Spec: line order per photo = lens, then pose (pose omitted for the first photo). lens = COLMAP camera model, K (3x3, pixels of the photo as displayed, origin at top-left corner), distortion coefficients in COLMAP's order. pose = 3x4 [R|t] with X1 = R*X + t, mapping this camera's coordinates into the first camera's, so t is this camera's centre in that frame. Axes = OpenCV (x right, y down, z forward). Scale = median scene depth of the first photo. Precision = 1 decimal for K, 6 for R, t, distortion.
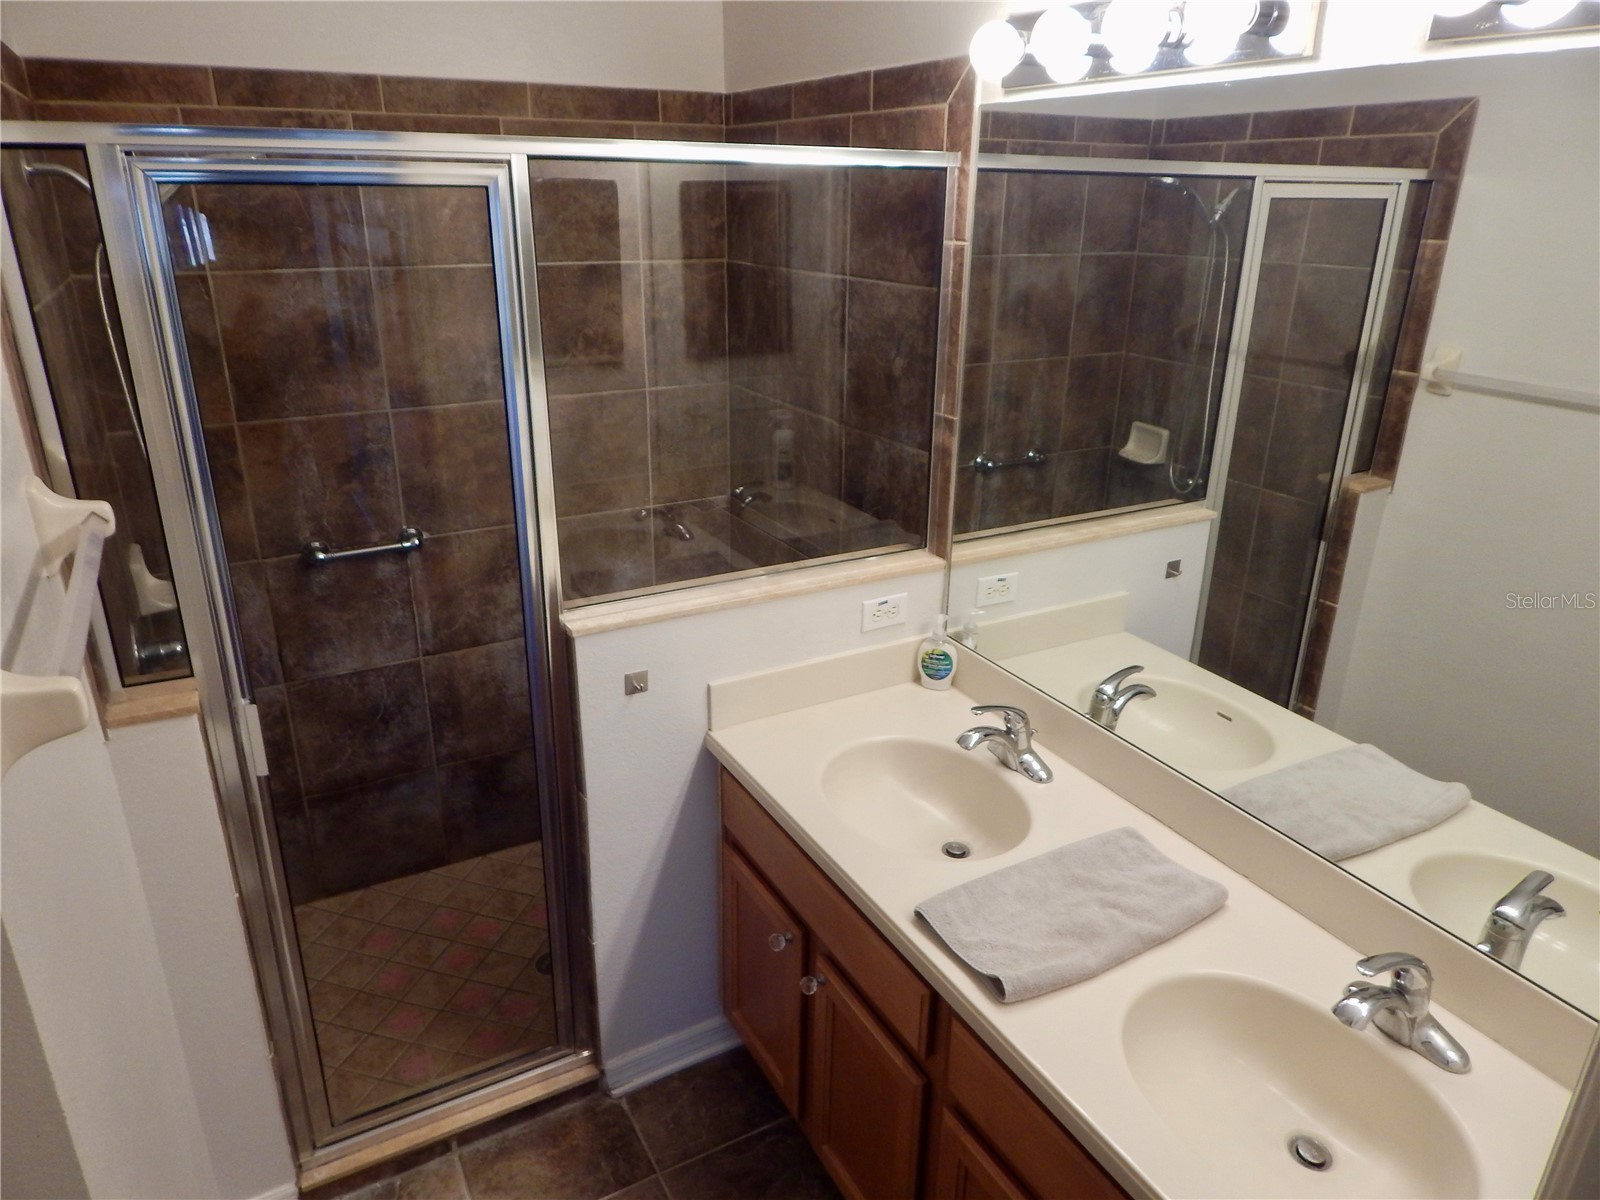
lens RADIAL K [[1036.6, 0, 795.3], [0, 1036.6, 581.3], [0, 0, 1]] dist [0.002305, -0.005239]
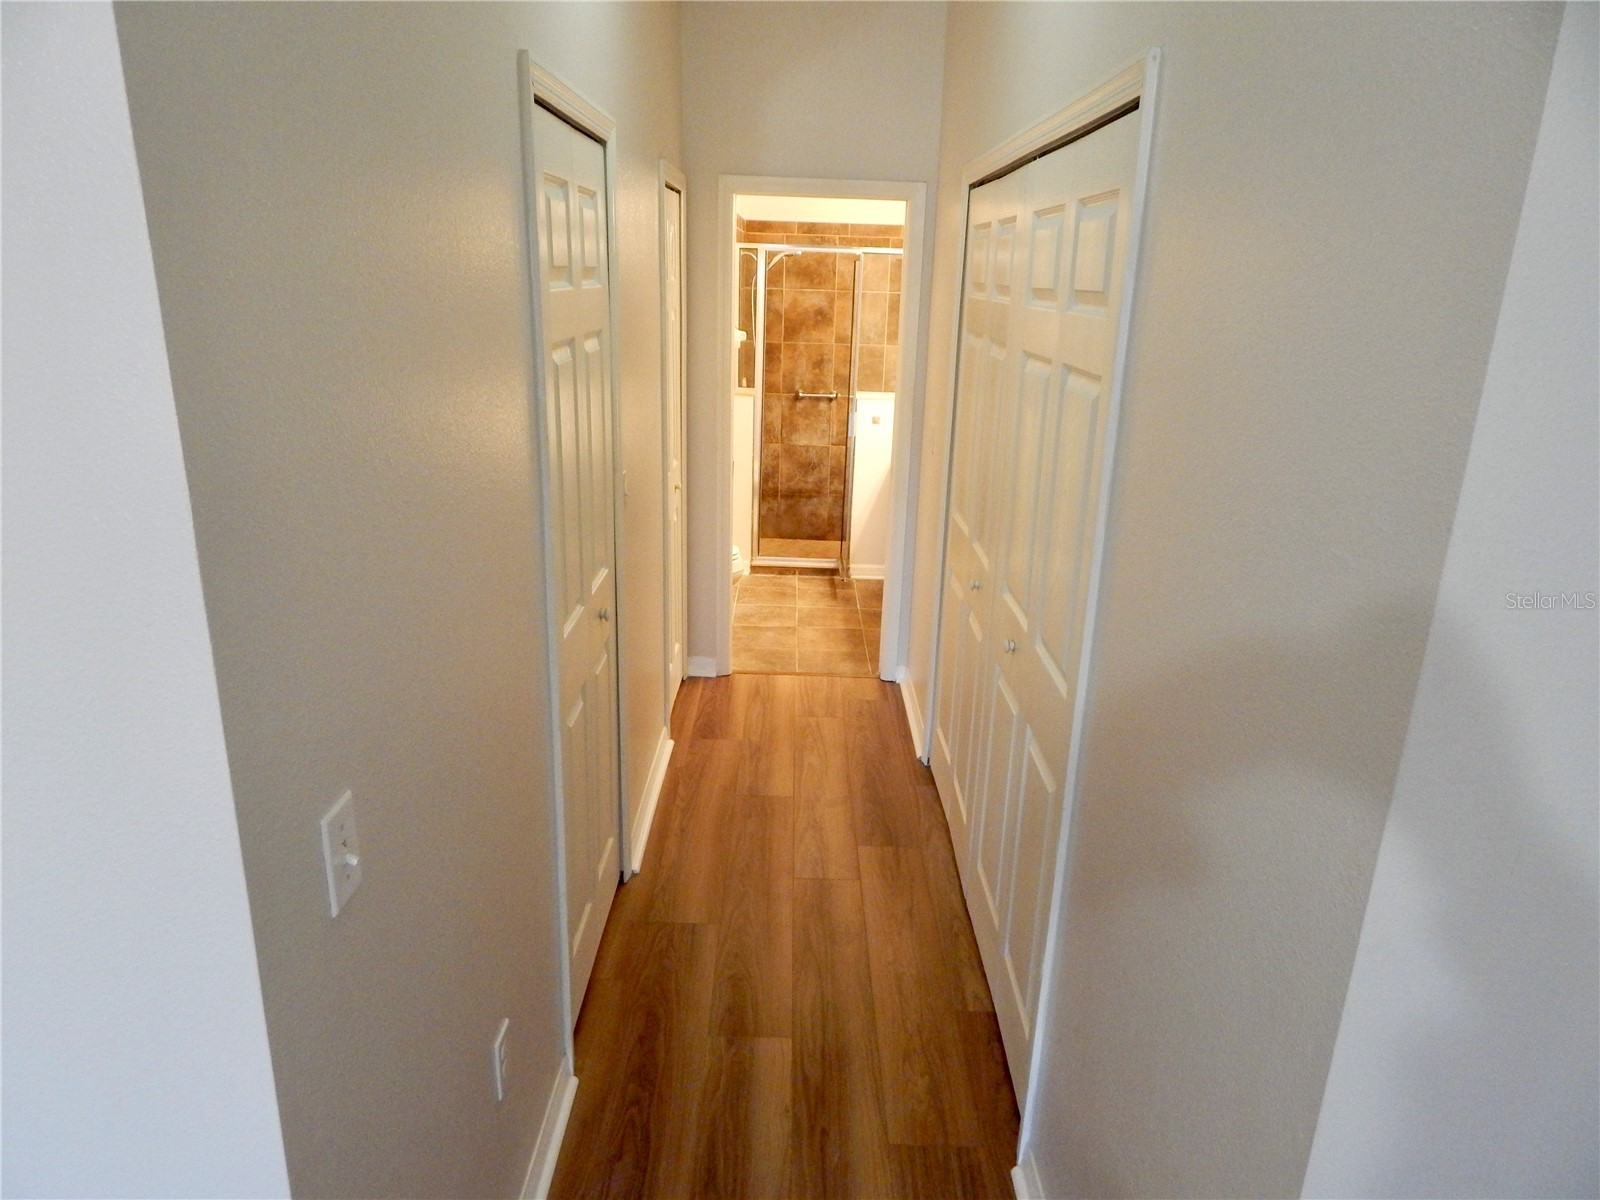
lens RADIAL K [[1036.6, 0, 795.3], [0, 1036.6, 581.3], [0, 0, 1]] dist [0.002305, -0.005239]
pose [[0.868458, 0.159653, -0.469352, 0.836597], [-0.192793, 0.980969, -0.023049, 0.494601], [0.456740, 0.110505, 0.882710, -1.279073]]
